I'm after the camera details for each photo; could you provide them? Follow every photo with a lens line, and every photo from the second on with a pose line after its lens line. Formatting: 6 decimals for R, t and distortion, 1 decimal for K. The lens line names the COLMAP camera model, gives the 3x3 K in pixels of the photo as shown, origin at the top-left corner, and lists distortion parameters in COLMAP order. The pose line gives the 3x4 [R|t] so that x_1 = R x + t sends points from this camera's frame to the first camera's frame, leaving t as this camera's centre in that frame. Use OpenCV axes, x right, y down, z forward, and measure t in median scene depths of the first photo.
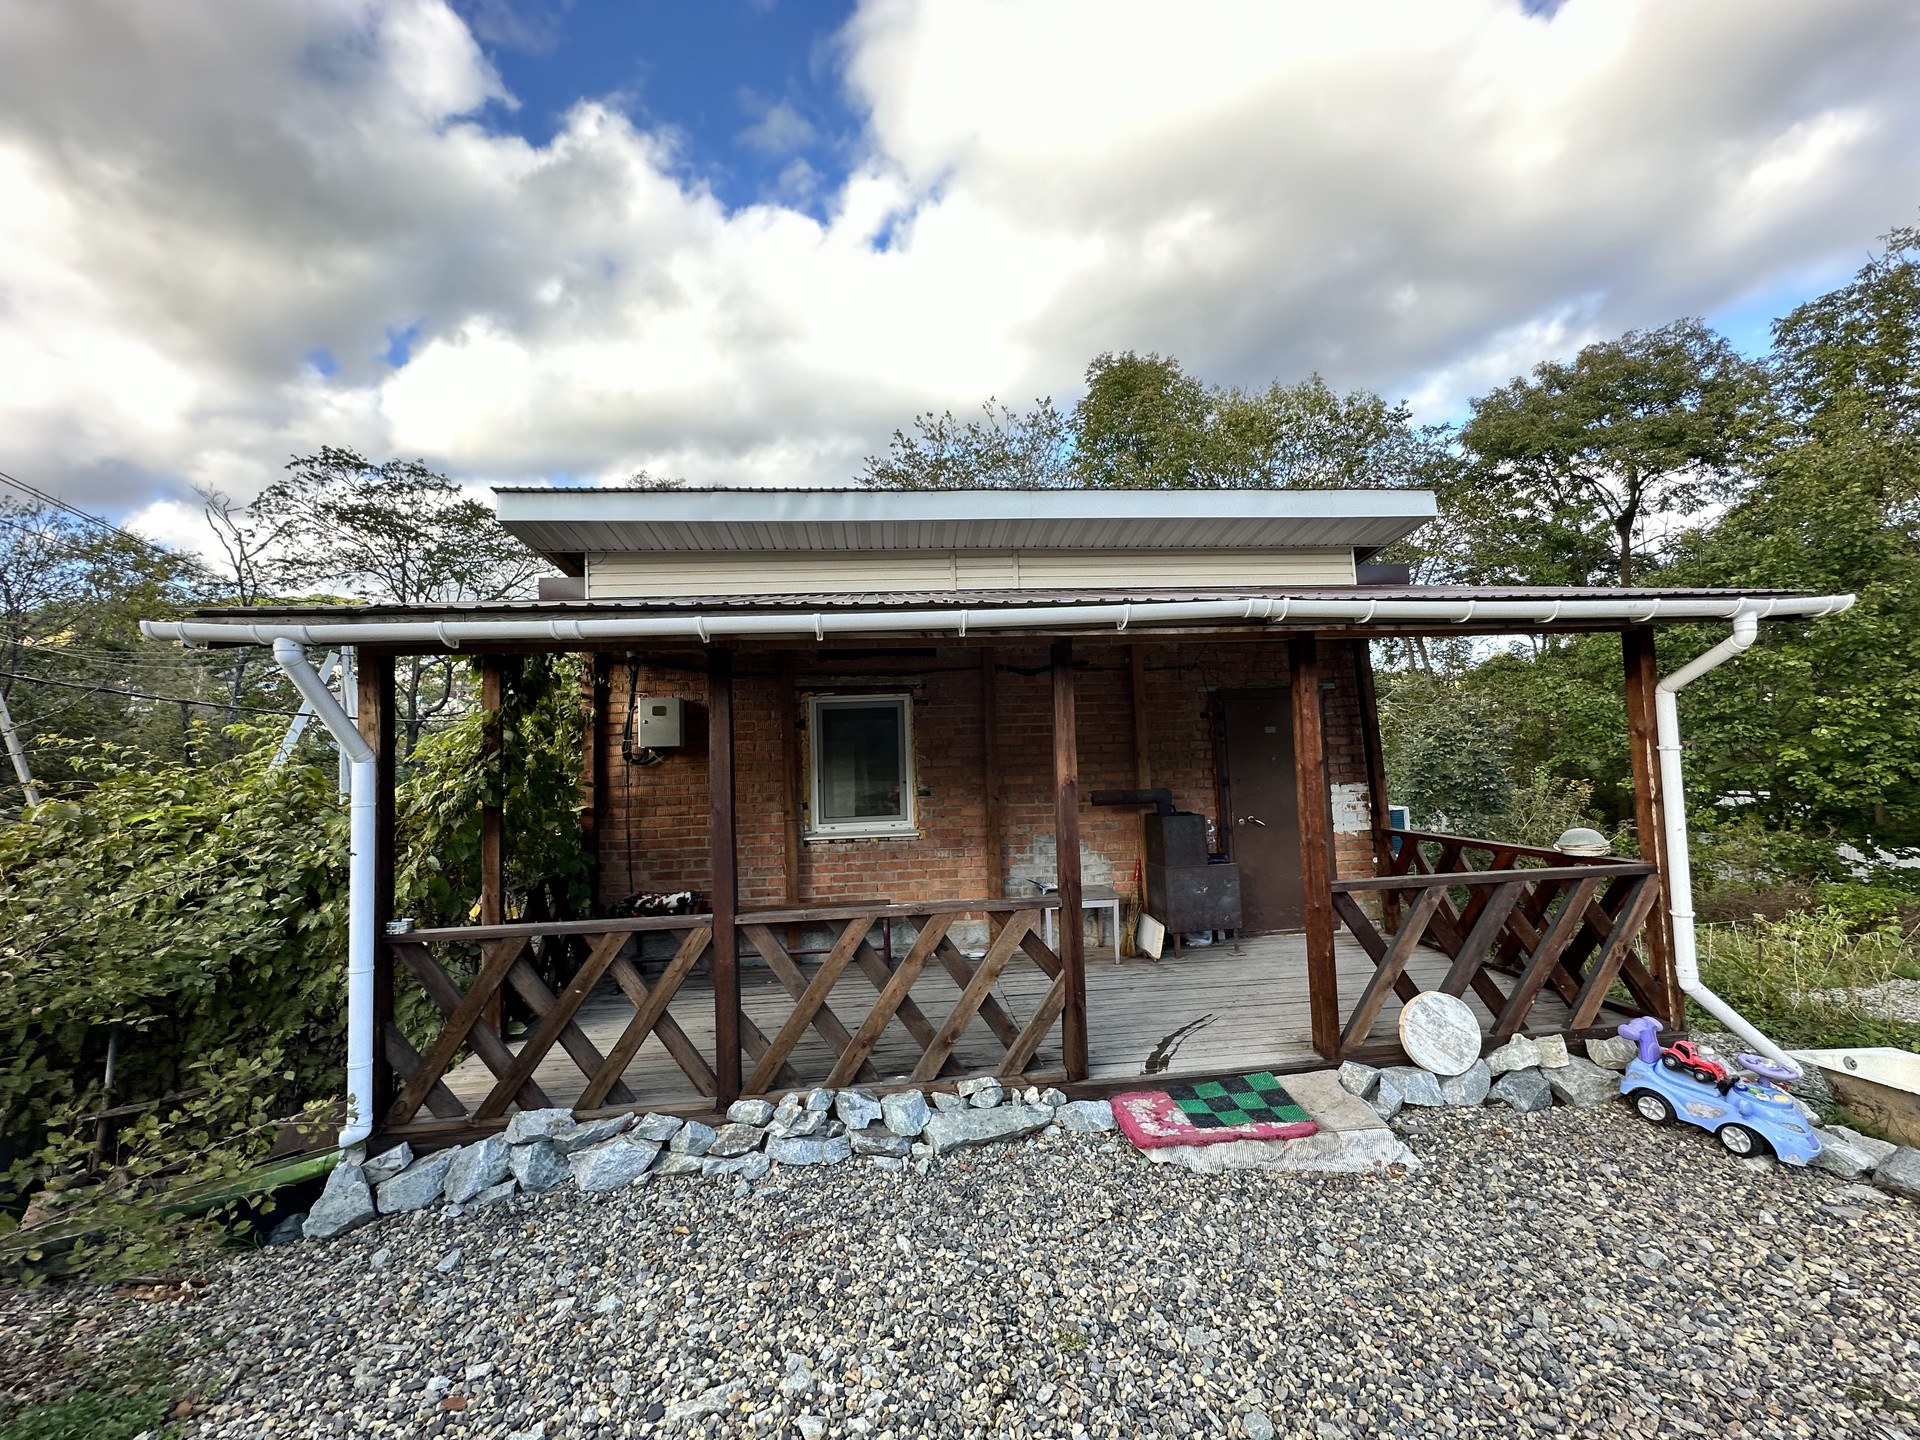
lens RADIAL K [[765.5, 0, 955.5], [0, 765.5, 713.9], [0, 0, 1]] dist [-0.004294, 0.000946]
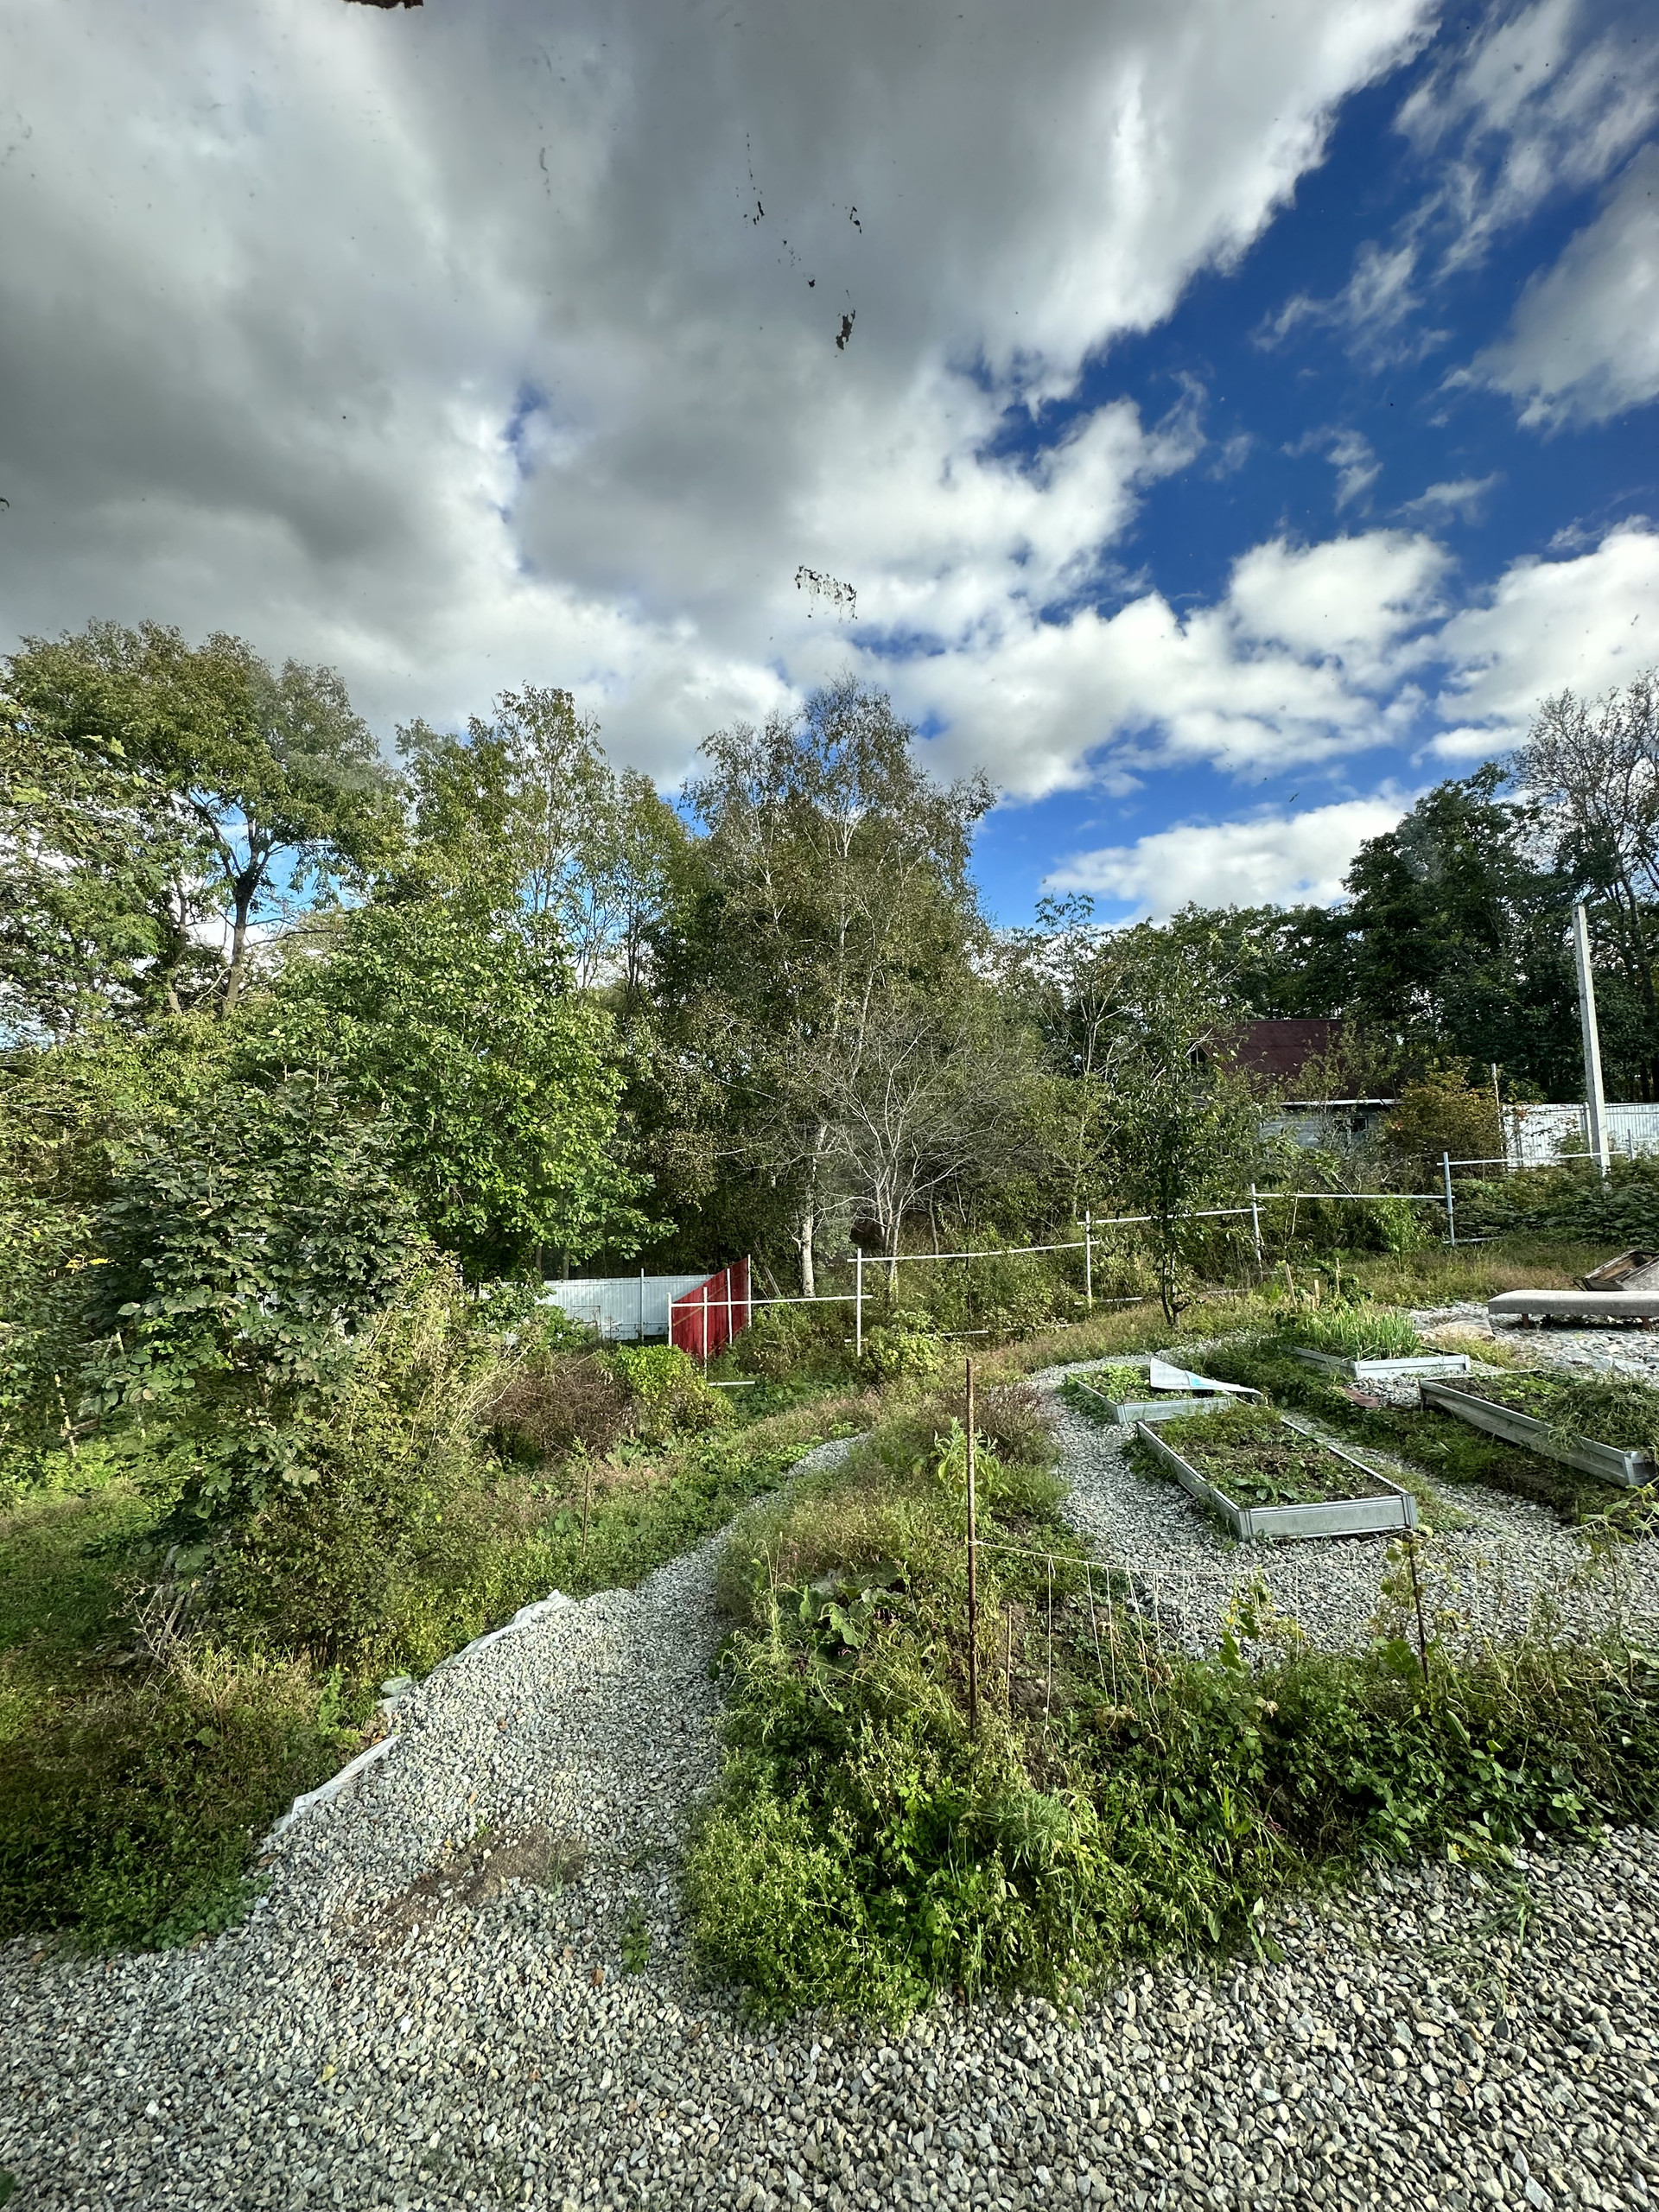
lens RADIAL K [[881.9, 0, 833.6], [0, 881.9, 1114.1], [0, 0, 1]] dist [-0.004294, 0.000946]
pose [[0.125914, 0.068800, 0.989653, 0.111716], [-0.029281, 0.997415, -0.065614, 0.013133], [-0.991609, -0.020716, 0.127603, 0.328104]]
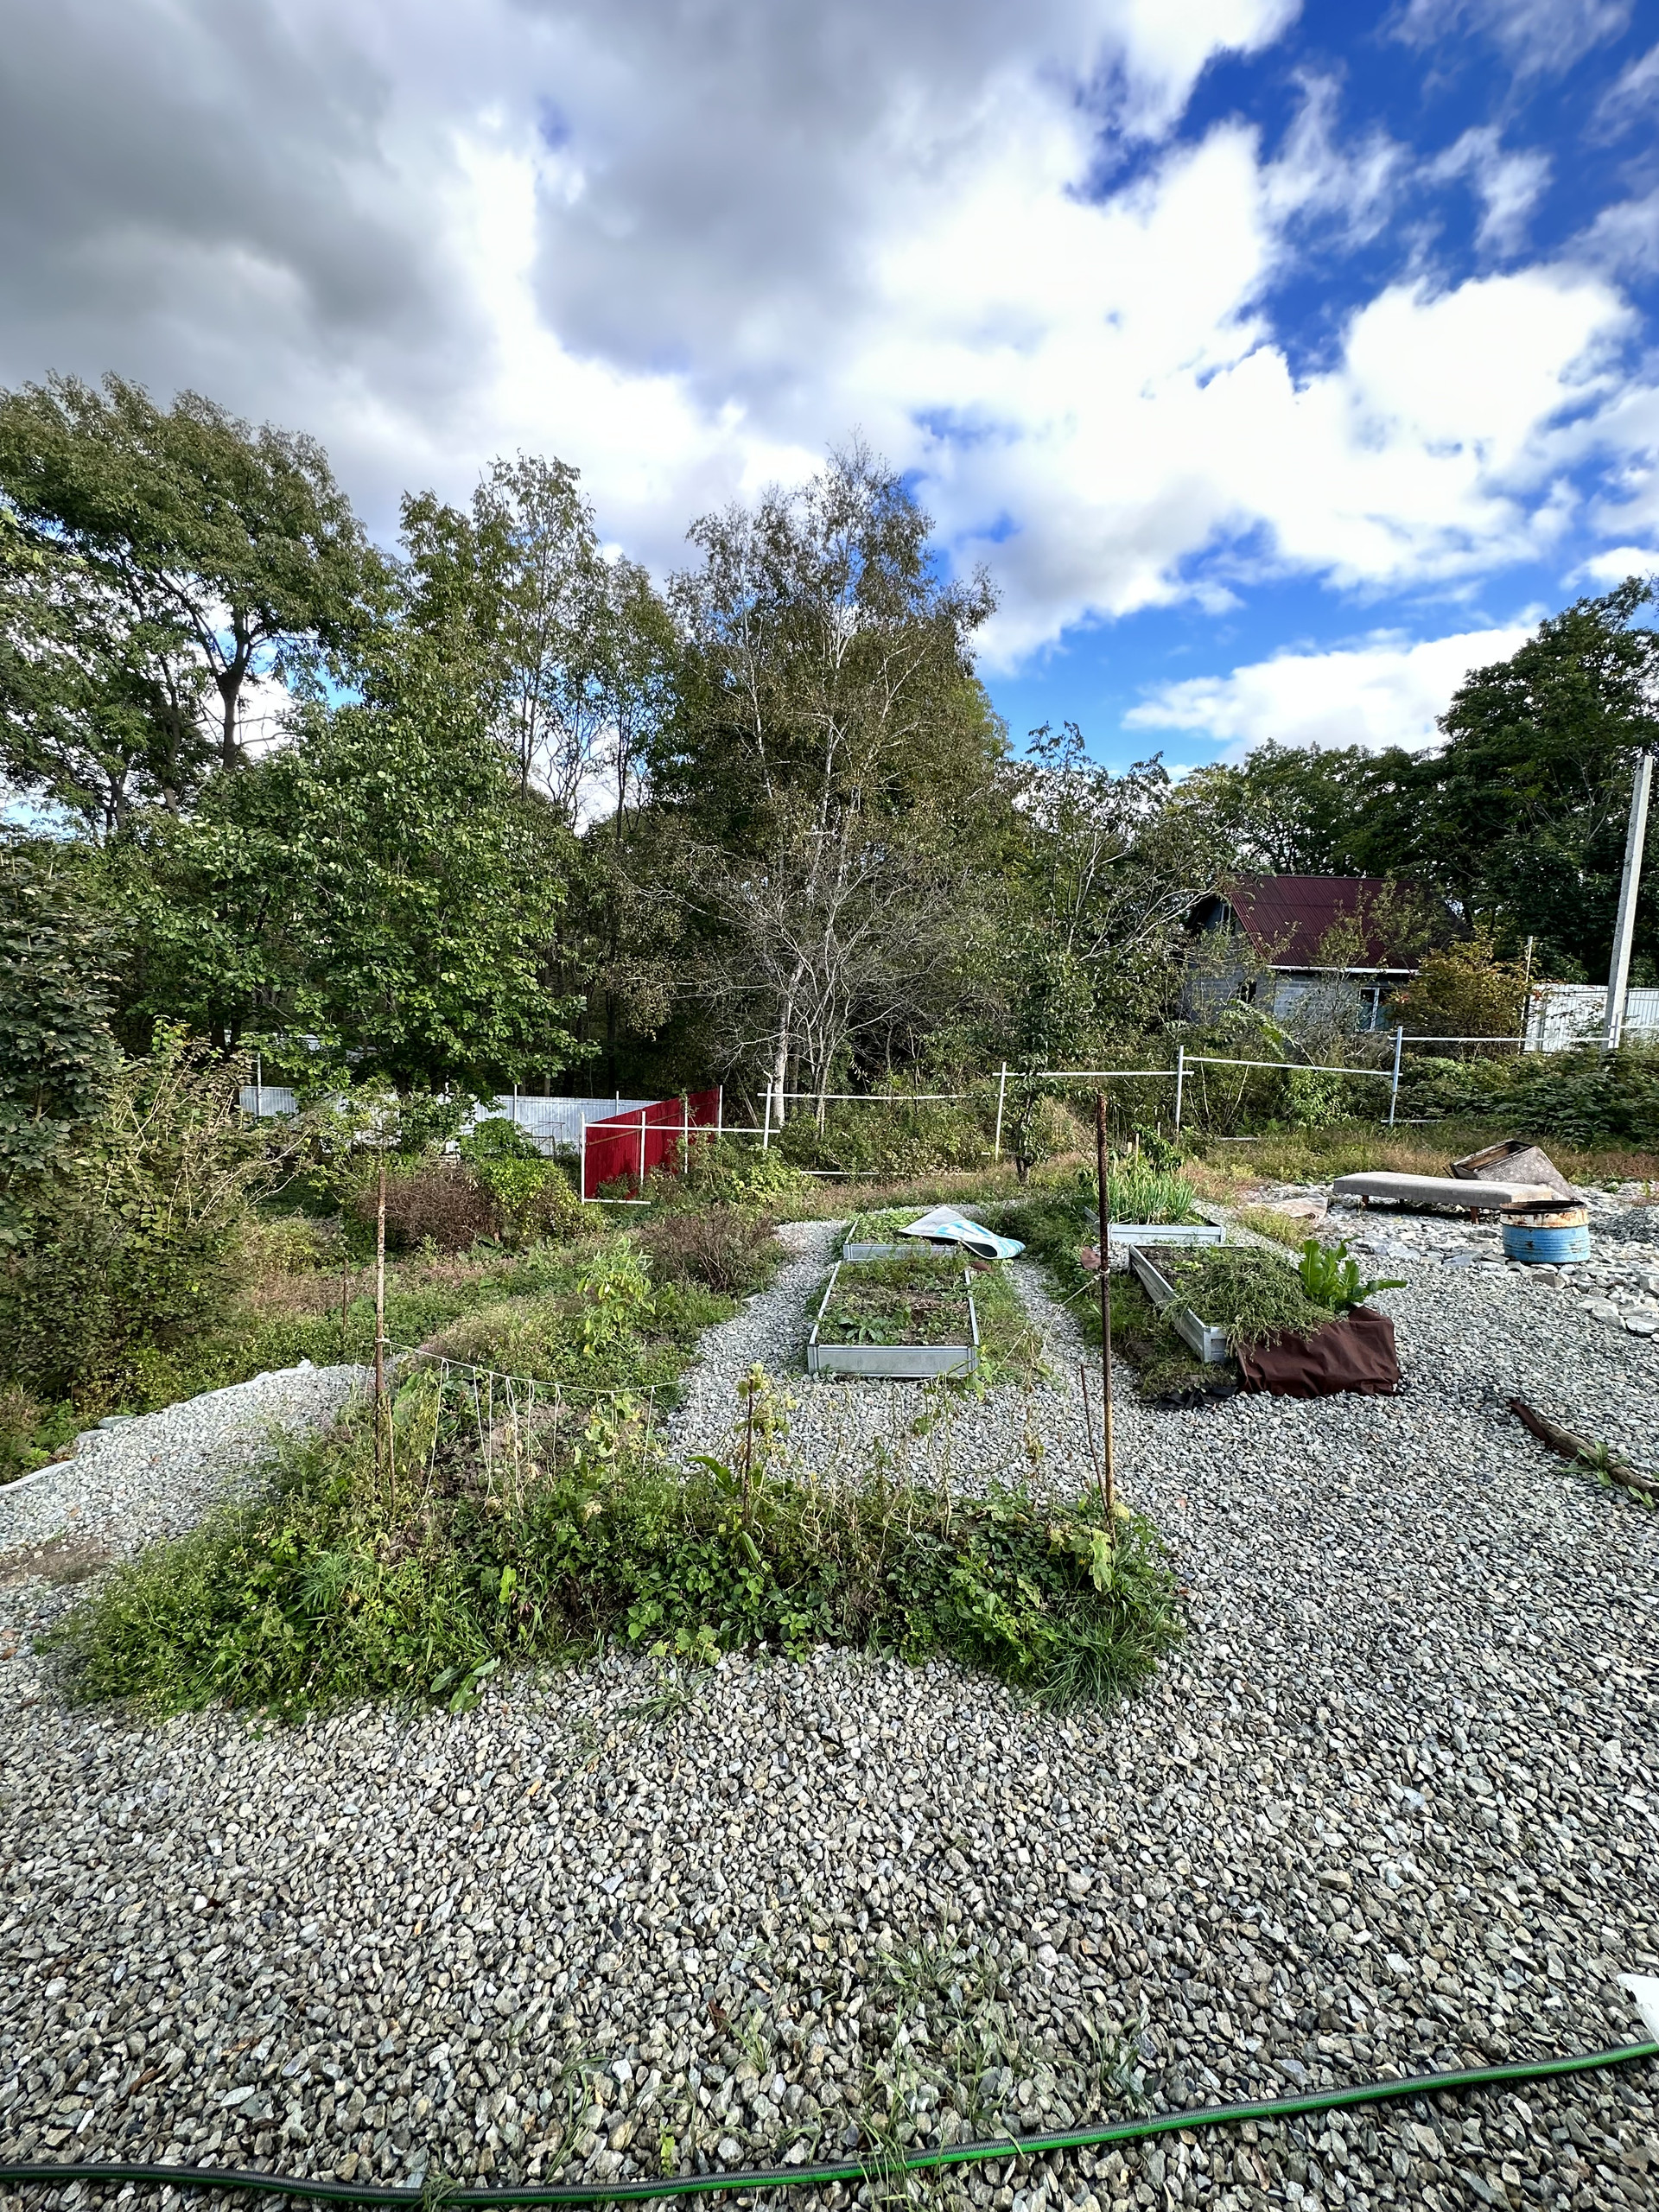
lens RADIAL K [[881.9, 0, 834.6], [0, 881.9, 1102.5], [0, 0, 1]] dist [-0.004294, 0.000946]
pose [[0.210623, -0.083196, 0.974021, 0.136722], [-0.095097, 0.989903, 0.105116, 0.010227], [-0.972931, -0.114767, 0.200584, 0.216947]]
